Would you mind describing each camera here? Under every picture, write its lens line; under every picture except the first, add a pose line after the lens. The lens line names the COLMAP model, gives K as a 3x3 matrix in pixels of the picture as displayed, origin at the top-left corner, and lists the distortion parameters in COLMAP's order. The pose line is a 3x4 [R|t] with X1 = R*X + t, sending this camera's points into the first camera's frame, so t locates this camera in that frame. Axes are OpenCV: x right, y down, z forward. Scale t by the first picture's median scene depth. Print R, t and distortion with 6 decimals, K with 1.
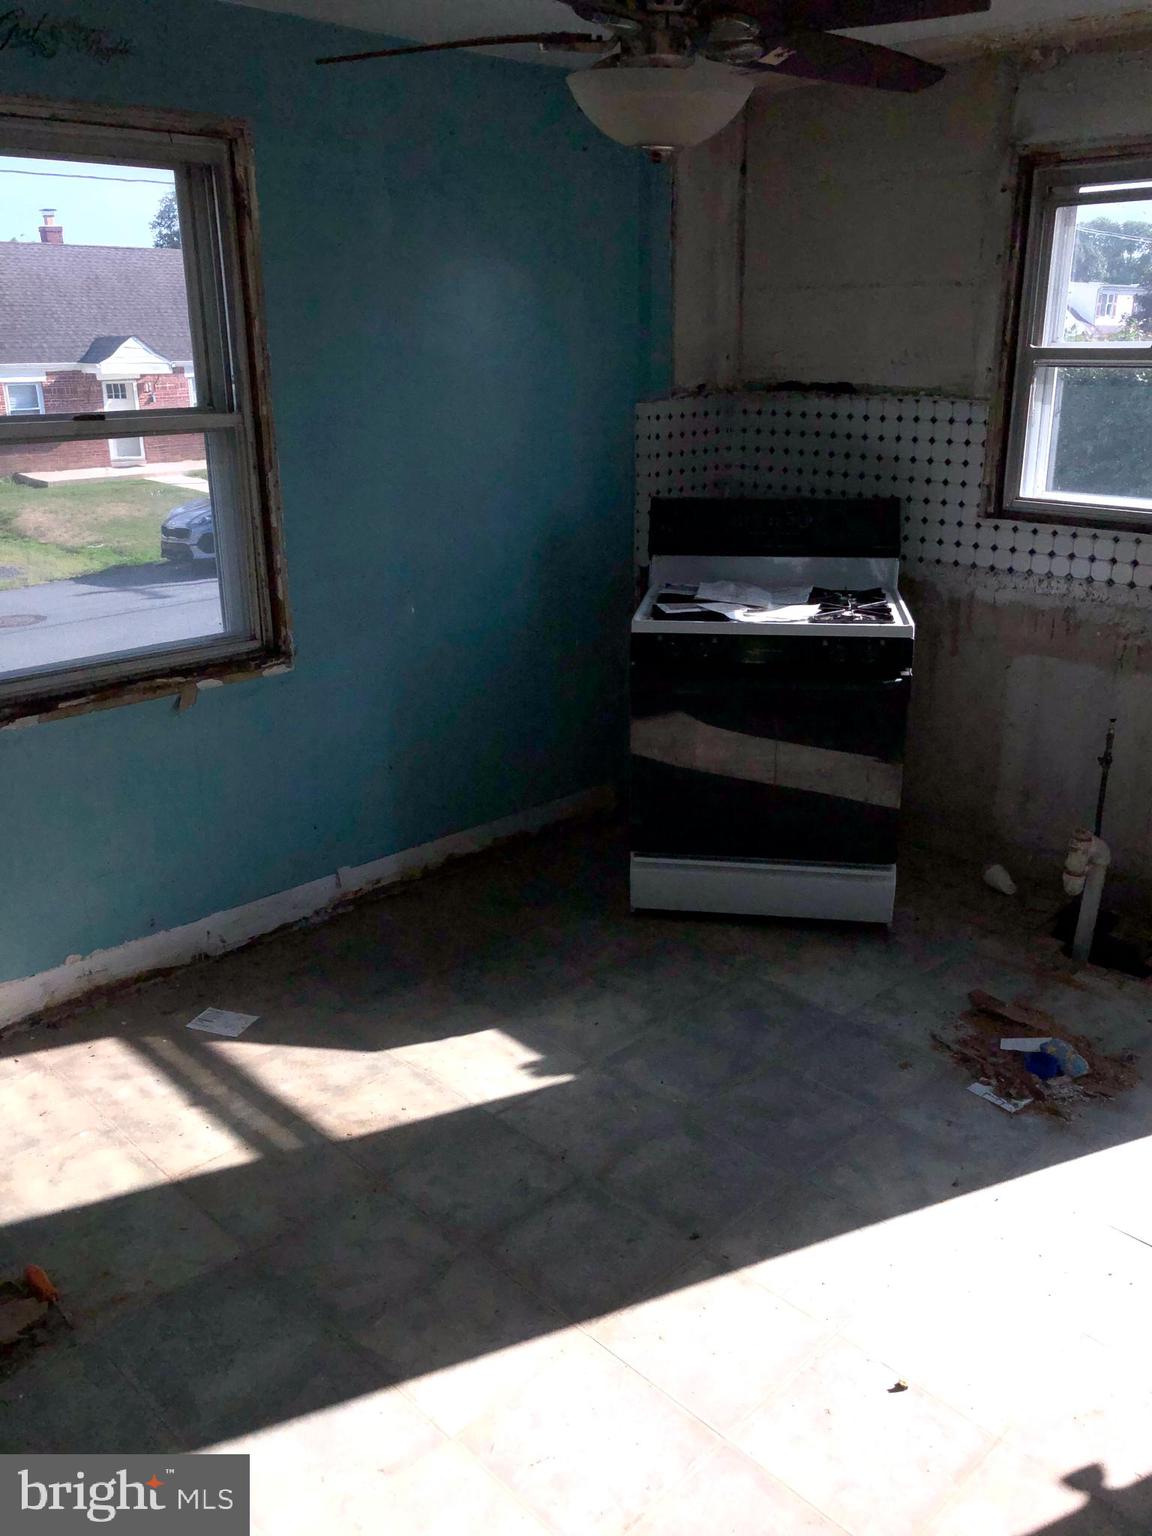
lens RADIAL K [[1259.8, 0, 575.7], [0, 1259.8, 775.2], [0, 0, 1]] dist [-0.008802, -0.020469]
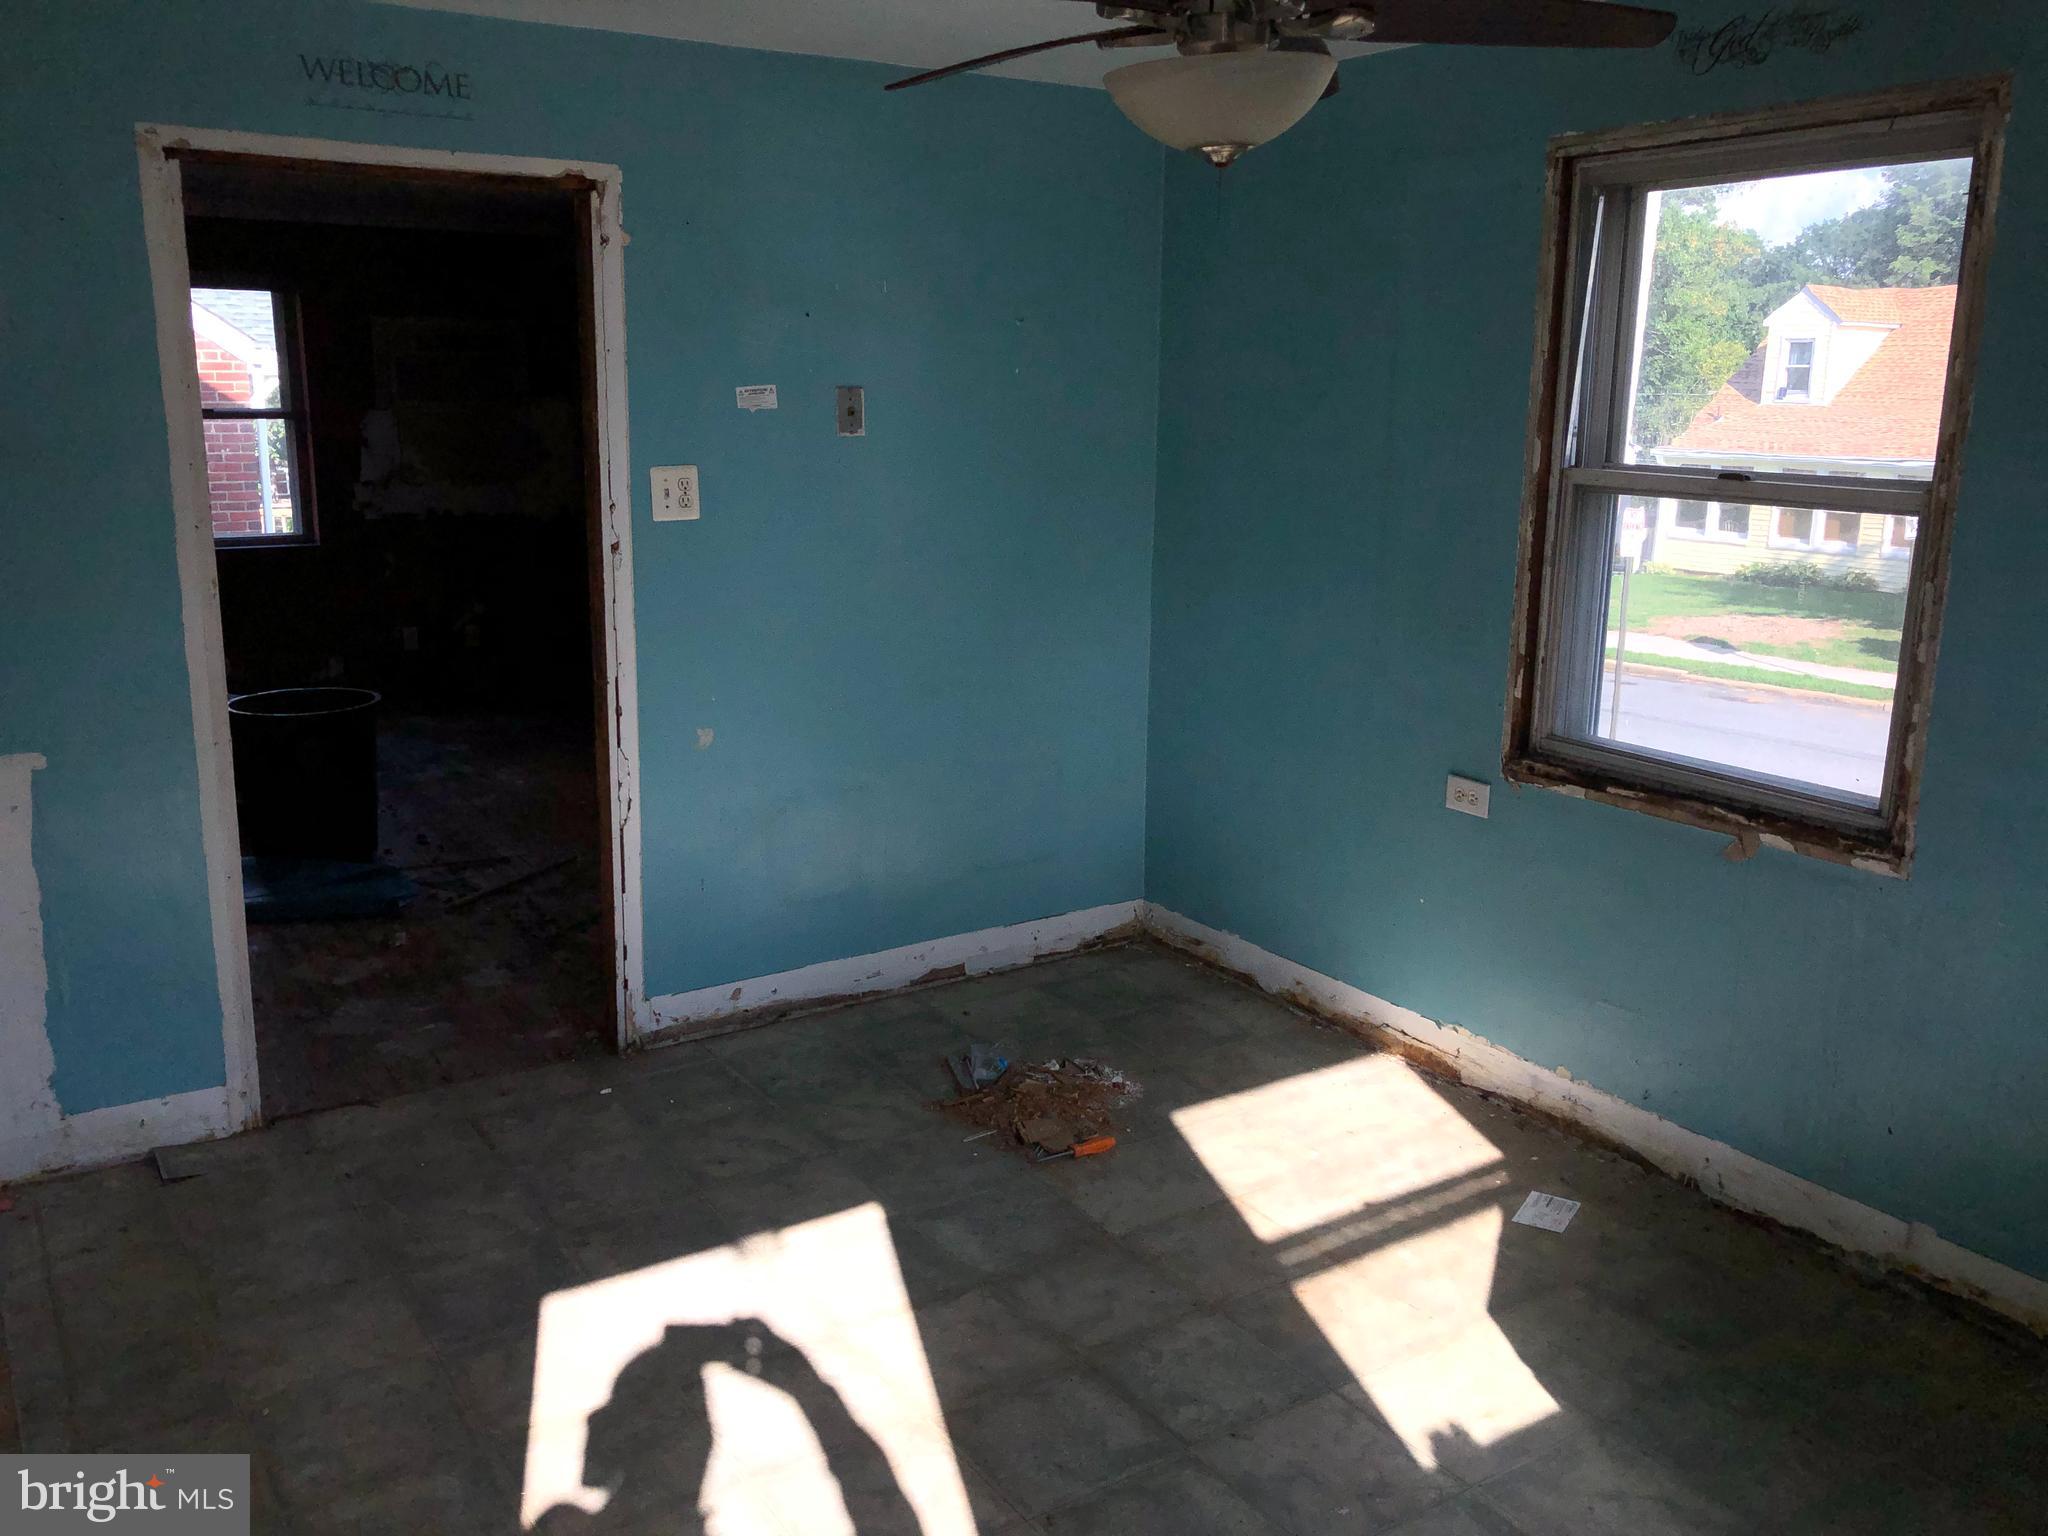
lens RADIAL K [[1679.7, 0, 1022.4], [0, 1679.7, 758.9], [0, 0, 1]] dist [-0.008802, -0.020469]
pose [[-0.203951, 0.218275, -0.954337, 0.772791], [-0.326101, 0.904008, 0.276455, -0.260857], [0.923072, 0.367593, -0.113194, 0.739140]]
